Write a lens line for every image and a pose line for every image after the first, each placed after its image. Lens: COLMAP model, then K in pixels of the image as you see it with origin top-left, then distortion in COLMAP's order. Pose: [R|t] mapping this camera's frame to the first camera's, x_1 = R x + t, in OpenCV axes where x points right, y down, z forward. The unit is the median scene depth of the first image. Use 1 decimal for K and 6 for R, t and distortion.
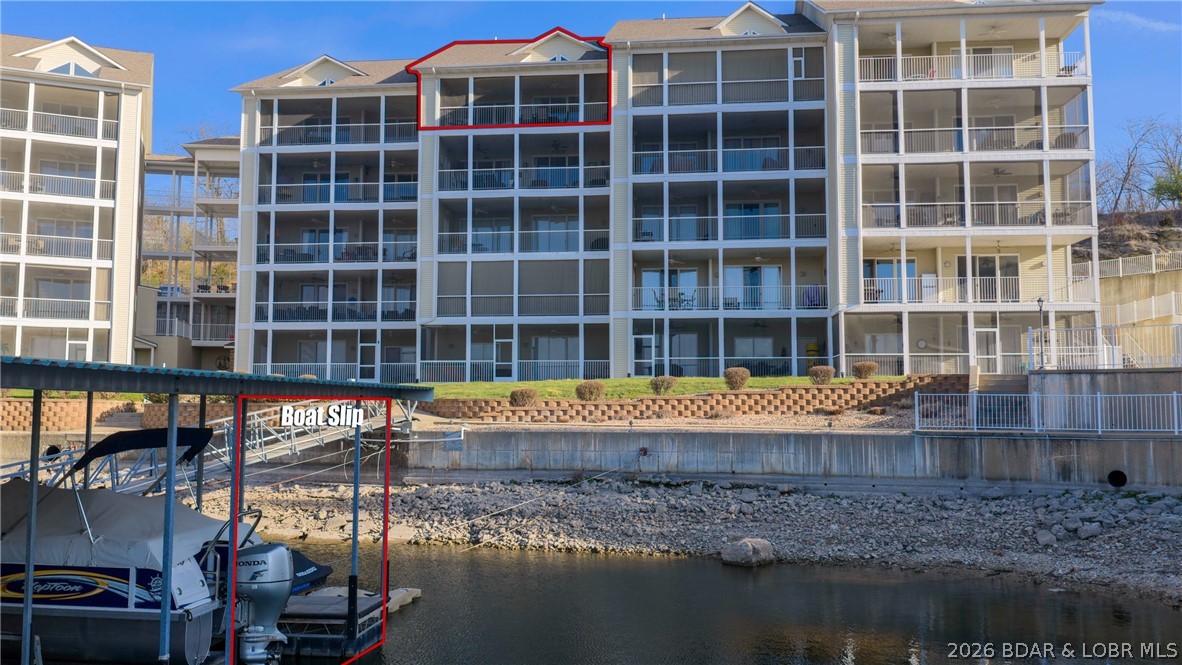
lens RADIAL K [[921.4, 0, 598.1], [0, 921.4, 328.5], [0, 0, 1]] dist [0.000025, -0.006372]
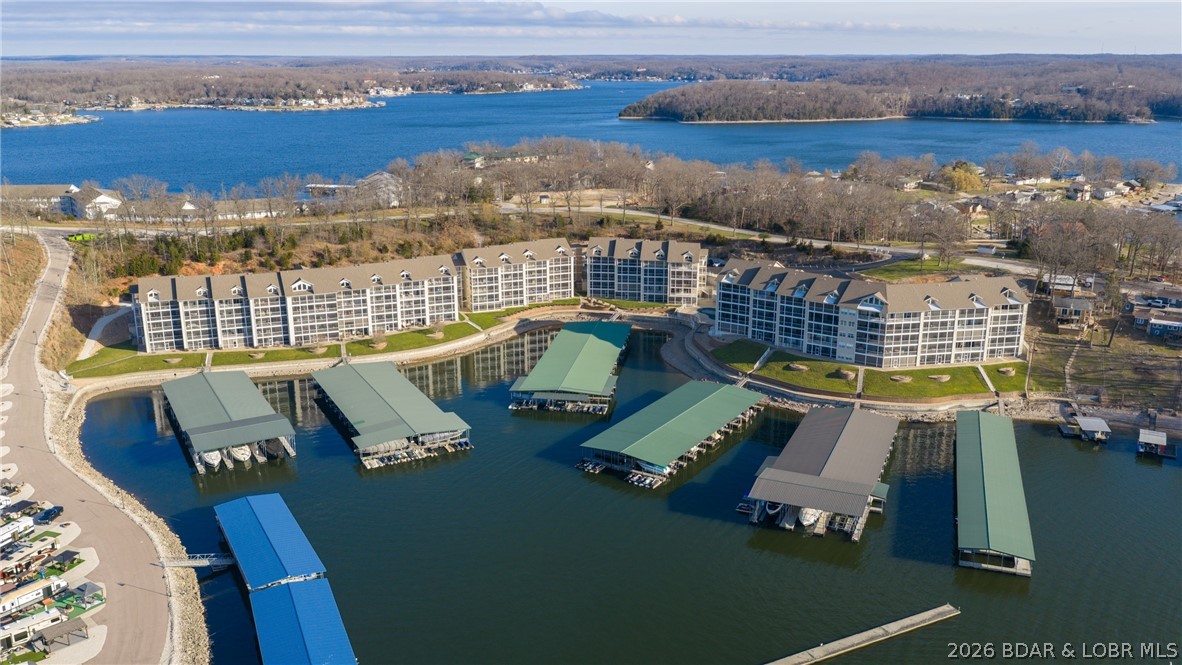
lens RADIAL K [[1105.9, 0, 591.0], [0, 1105.9, 332.5], [0, 0, 1]] dist [0.010575, -0.013077]
pose [[0.999612, 0.007765, -0.026733, -0.151669], [0.001646, 0.942143, 0.335207, -2.778669], [0.027789, -0.335121, 0.941765, -7.783604]]
